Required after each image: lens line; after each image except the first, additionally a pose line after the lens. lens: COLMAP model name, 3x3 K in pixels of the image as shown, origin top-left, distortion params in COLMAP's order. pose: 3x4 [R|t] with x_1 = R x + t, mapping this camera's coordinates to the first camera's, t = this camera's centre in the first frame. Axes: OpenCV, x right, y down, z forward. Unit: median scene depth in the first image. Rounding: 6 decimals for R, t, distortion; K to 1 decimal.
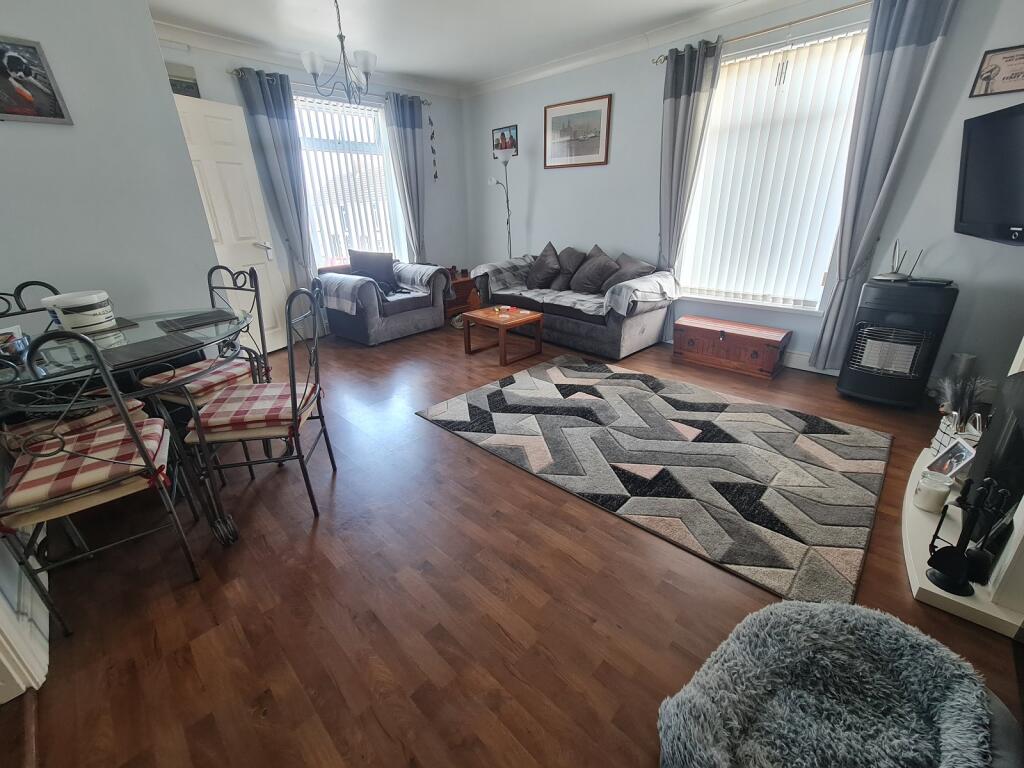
lens RADIAL K [[424.0, 0, 510.9], [0, 424.0, 382.0], [0, 0, 1]] dist [-0.001505, 0.000304]
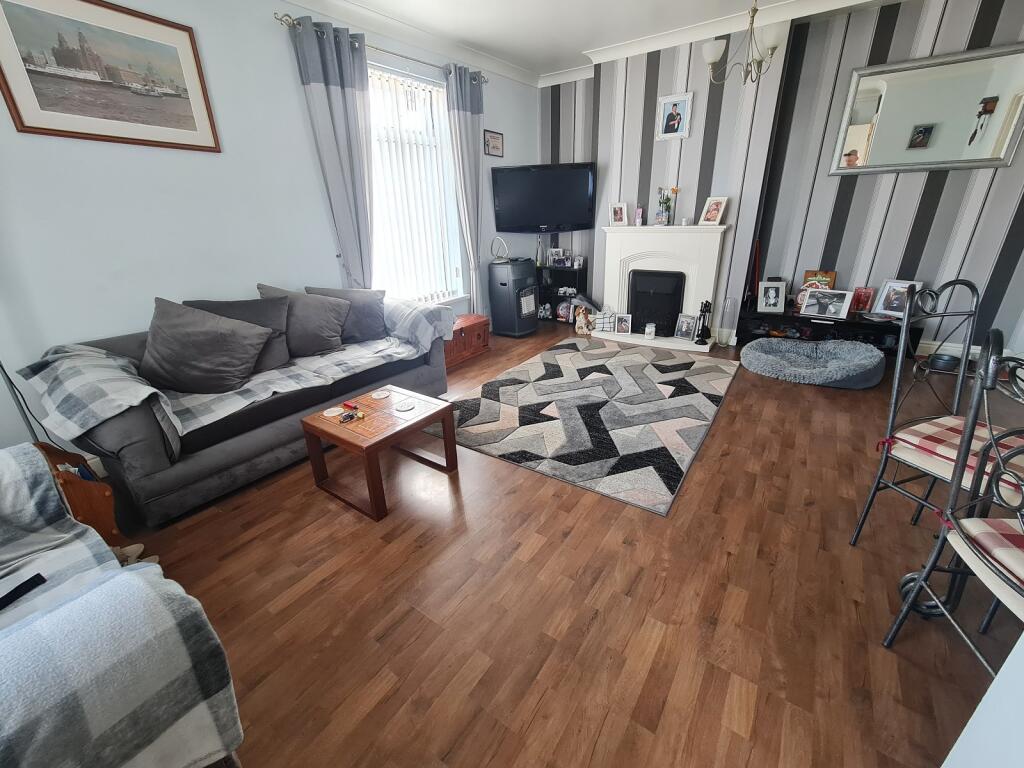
lens RADIAL K [[424.0, 0, 510.9], [0, 424.0, 382.0], [0, 0, 1]] dist [-0.001505, 0.000304]
pose [[-0.165640, -0.347678, 0.922867, -0.763646], [0.400247, 0.831557, 0.385116, -0.478761], [-0.901313, 0.433166, 0.001418, 1.187236]]
